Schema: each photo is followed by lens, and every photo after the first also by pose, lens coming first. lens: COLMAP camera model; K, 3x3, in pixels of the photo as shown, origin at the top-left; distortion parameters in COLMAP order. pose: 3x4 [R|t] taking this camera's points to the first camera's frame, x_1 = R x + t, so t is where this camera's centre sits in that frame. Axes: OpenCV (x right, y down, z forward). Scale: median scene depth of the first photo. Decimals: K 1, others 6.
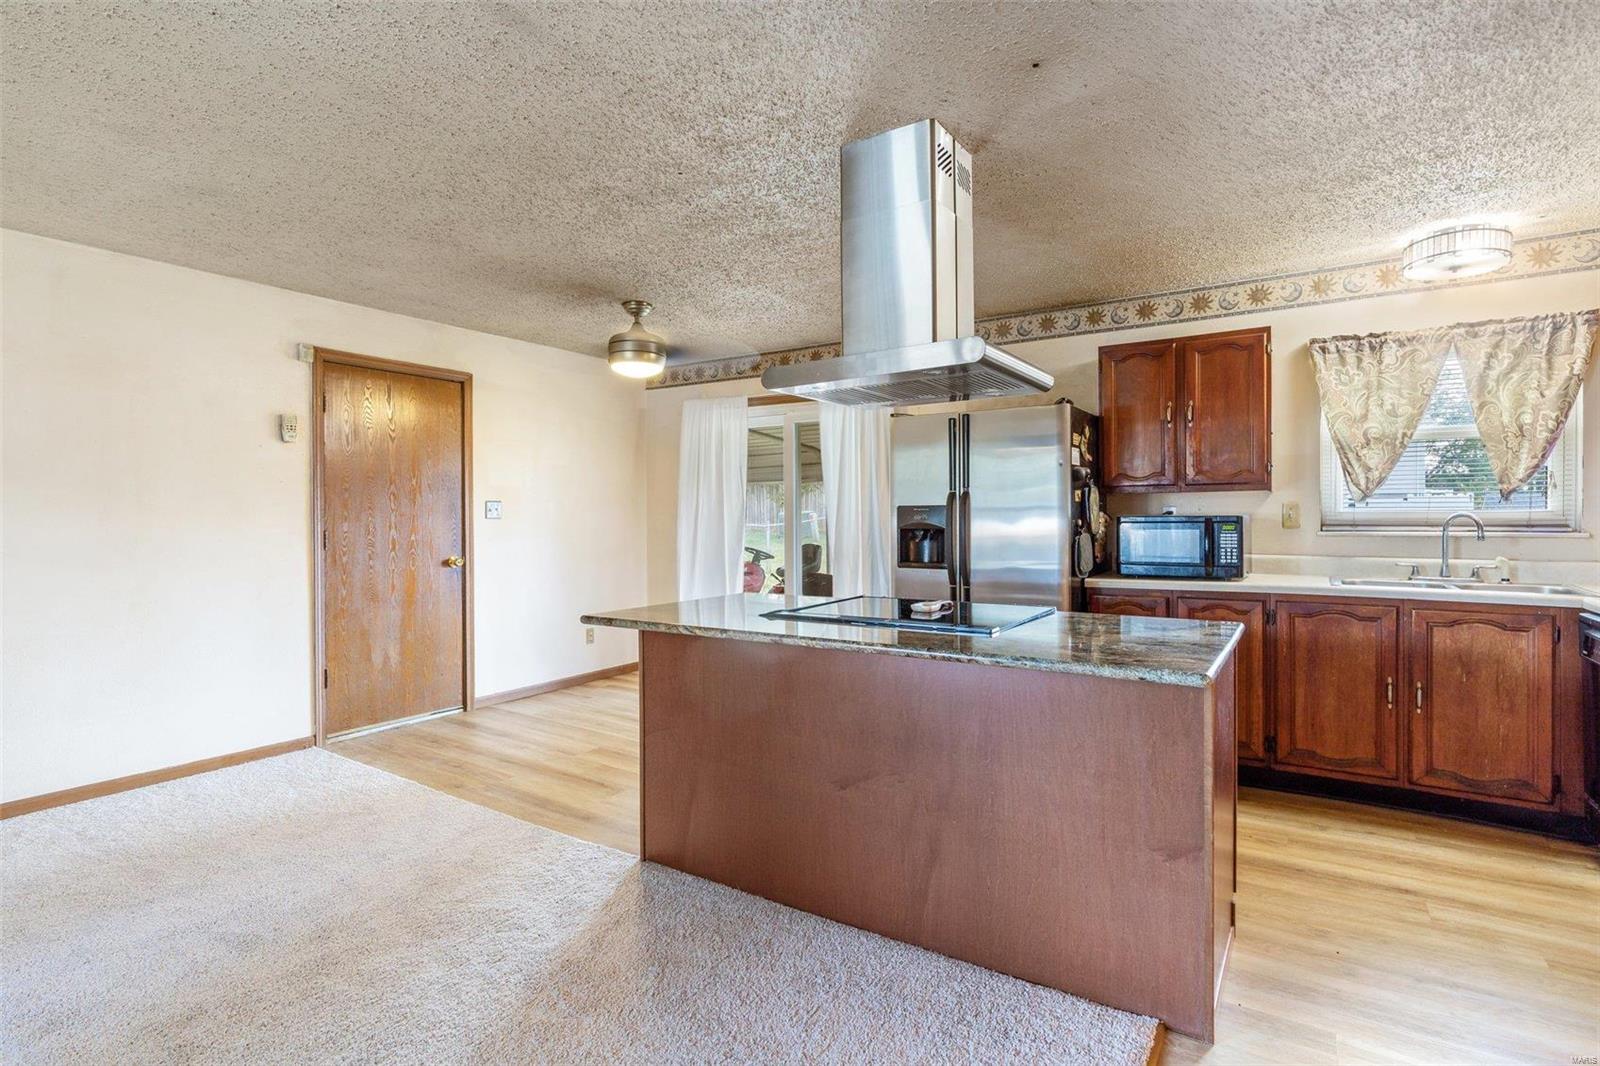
lens RADIAL K [[773.7, 0, 800.0], [0, 773.7, 533.0], [0, 0, 1]] dist [-0.003283, 0.000414]
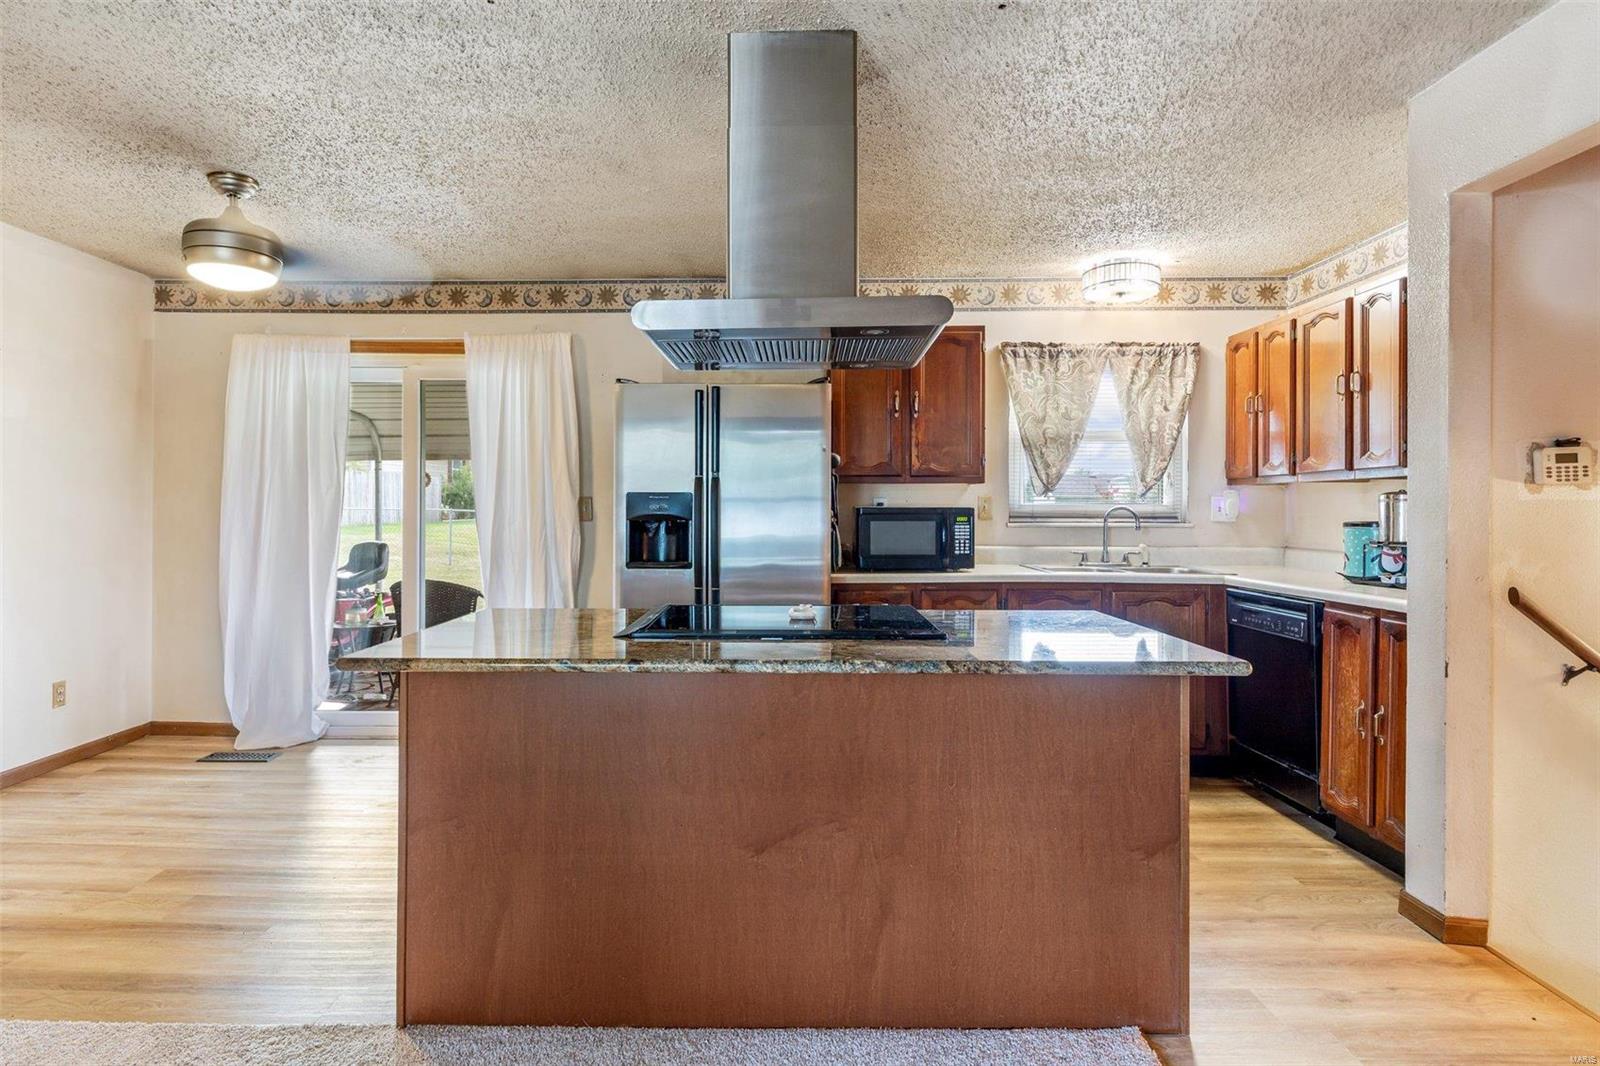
lens RADIAL K [[874.9, 0, 767.9], [0, 874.9, 514.2], [0, 0, 1]] dist [0.001807, -0.000952]
pose [[0.847201, 0.003690, 0.531260, -0.261960], [0.004597, 0.999888, -0.014277, 0.001886], [-0.531253, 0.014538, 0.847089, 0.158634]]
